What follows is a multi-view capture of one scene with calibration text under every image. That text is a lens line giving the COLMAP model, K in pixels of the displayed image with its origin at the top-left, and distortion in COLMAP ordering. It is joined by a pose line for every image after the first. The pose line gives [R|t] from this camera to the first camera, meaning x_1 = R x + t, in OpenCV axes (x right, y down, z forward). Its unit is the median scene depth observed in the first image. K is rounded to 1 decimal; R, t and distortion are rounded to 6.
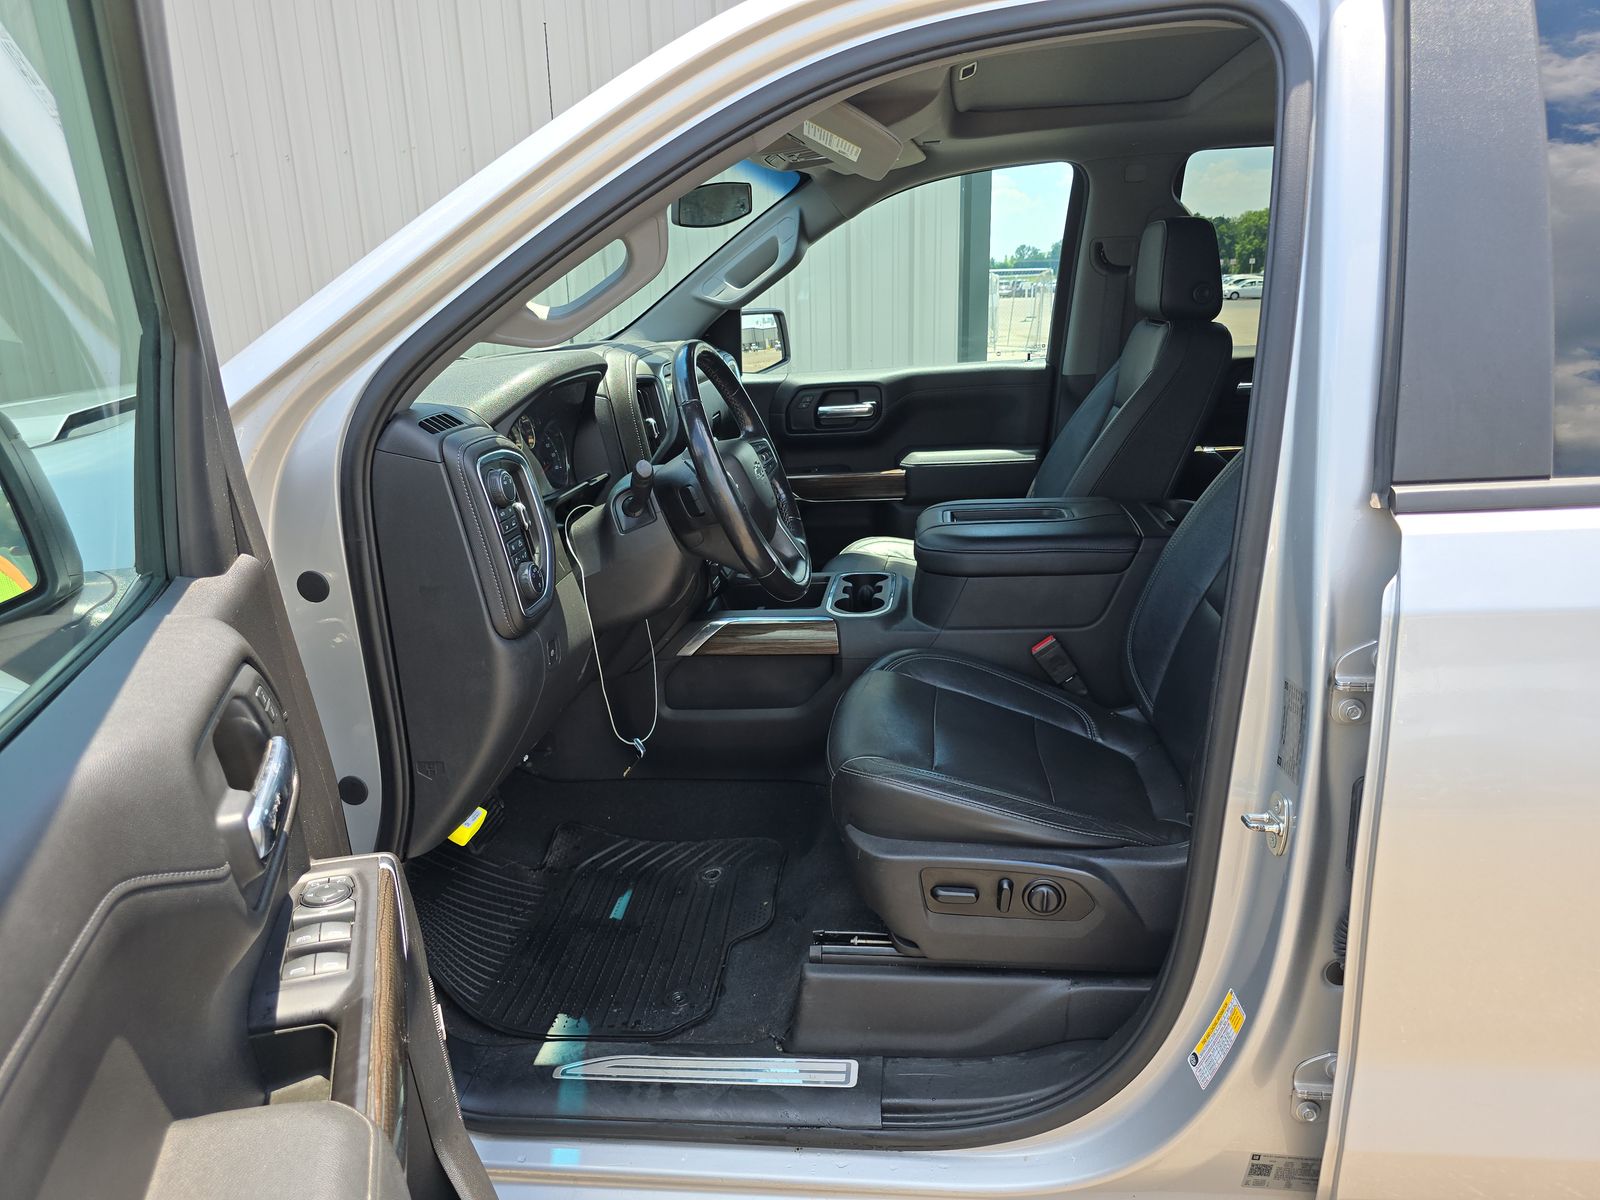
lens RADIAL K [[1107.5, 0, 818.7], [0, 1107.5, 597.5], [0, 0, 1]] dist [0.028350, -0.024081]
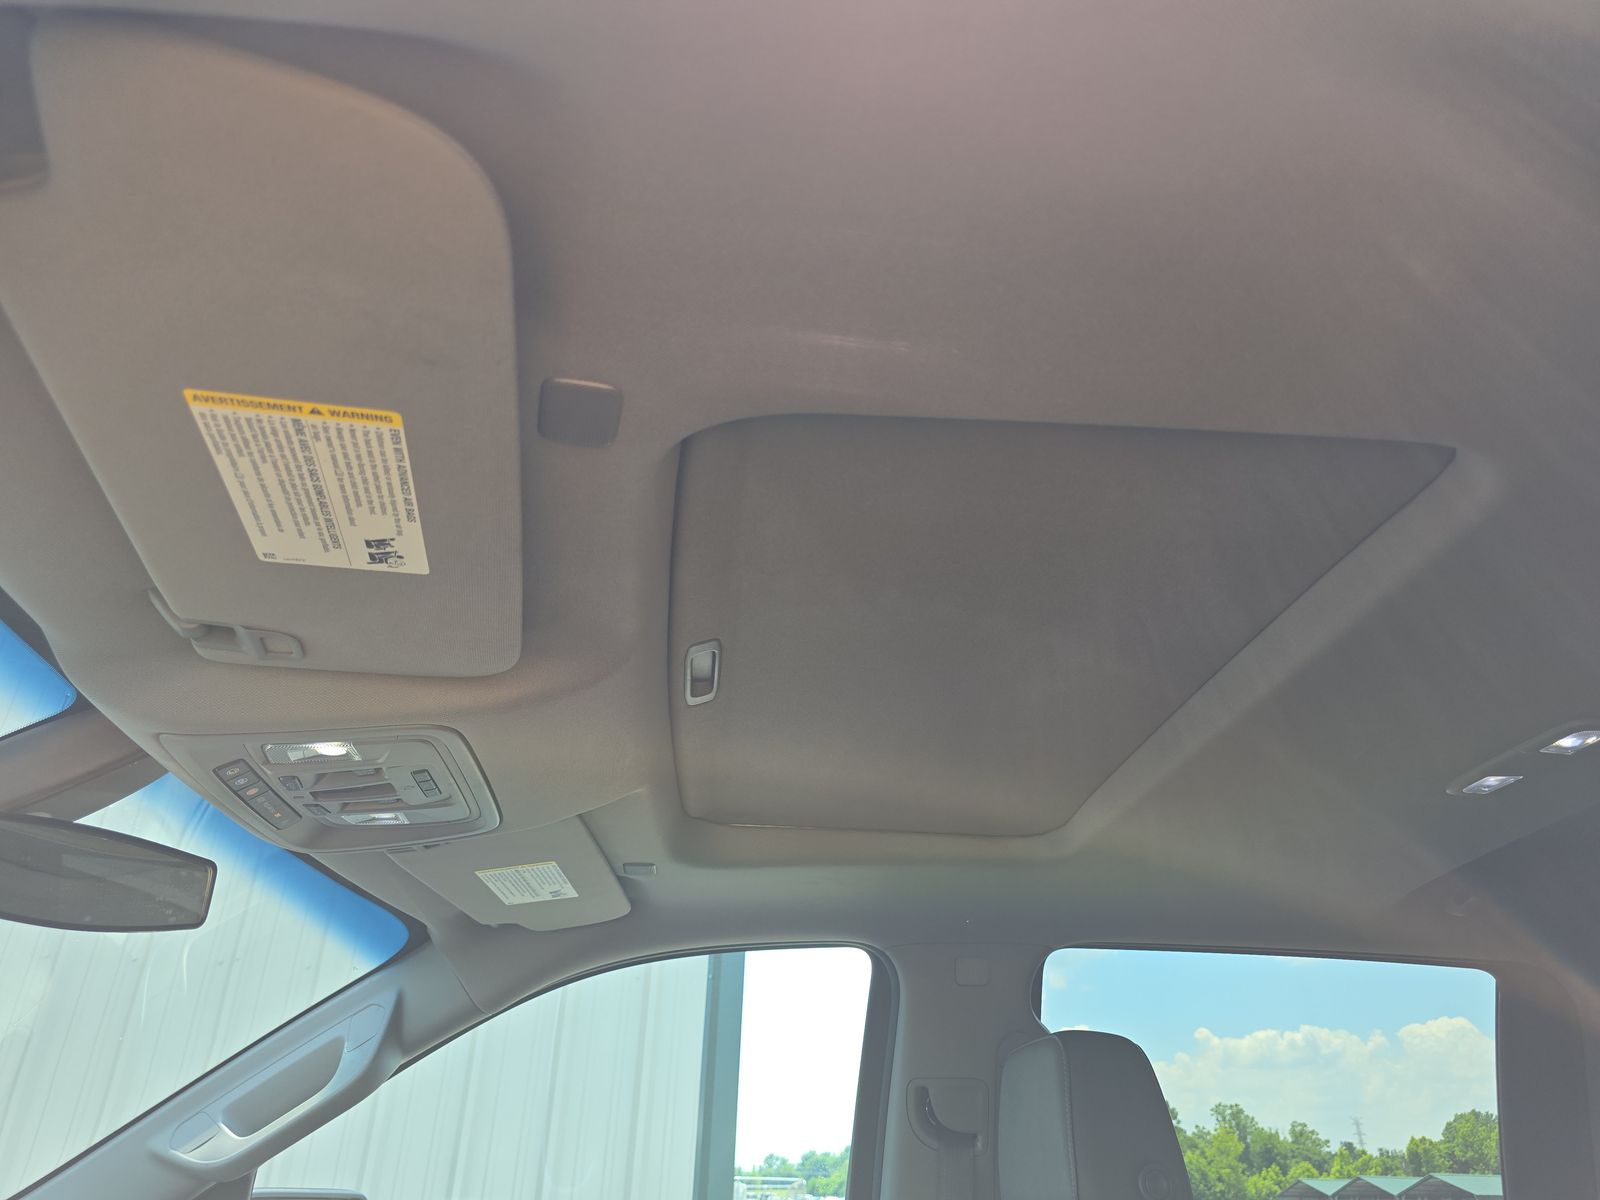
lens RADIAL K [[1107.5, 0, 818.7], [0, 1107.5, 597.5], [0, 0, 1]] dist [0.028350, -0.024081]
pose [[0.976430, 0.139743, 0.164486, 0.068860], [0.013457, 0.721198, -0.692598, -0.101641], [-0.215413, 0.678488, 0.702319, 0.426723]]
